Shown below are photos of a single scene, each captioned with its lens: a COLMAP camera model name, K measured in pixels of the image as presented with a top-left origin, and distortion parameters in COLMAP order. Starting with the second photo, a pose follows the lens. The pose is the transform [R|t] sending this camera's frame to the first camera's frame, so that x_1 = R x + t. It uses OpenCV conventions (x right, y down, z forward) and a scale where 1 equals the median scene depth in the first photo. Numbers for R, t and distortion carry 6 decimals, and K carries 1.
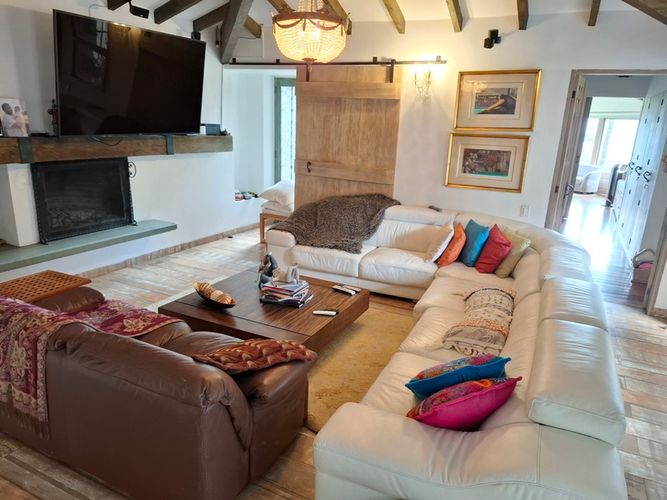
lens RADIAL K [[458.4, 0, 331.7], [0, 458.4, 237.8], [0, 0, 1]] dist [0.092559, -0.111051]
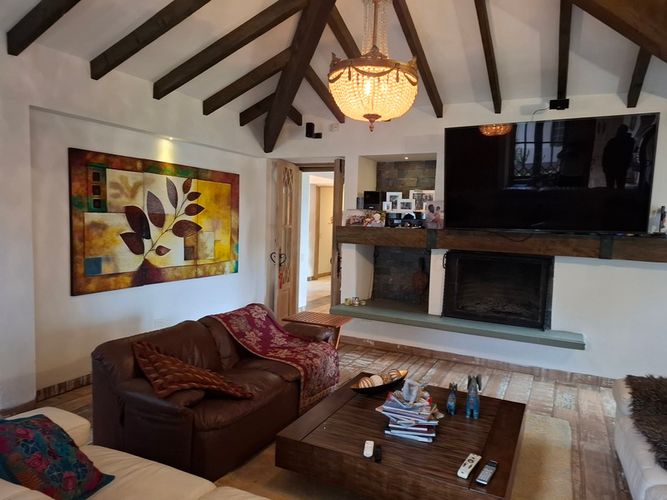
lens RADIAL K [[443.7, 0, 324.1], [0, 443.7, 252.6], [0, 0, 1]] dist [0.004292, -0.093382]
pose [[-0.016333, 0.036817, -0.999189, 0.517264], [-0.275558, 0.960456, 0.039894, -0.108328], [0.961146, 0.275986, -0.005542, 0.668465]]
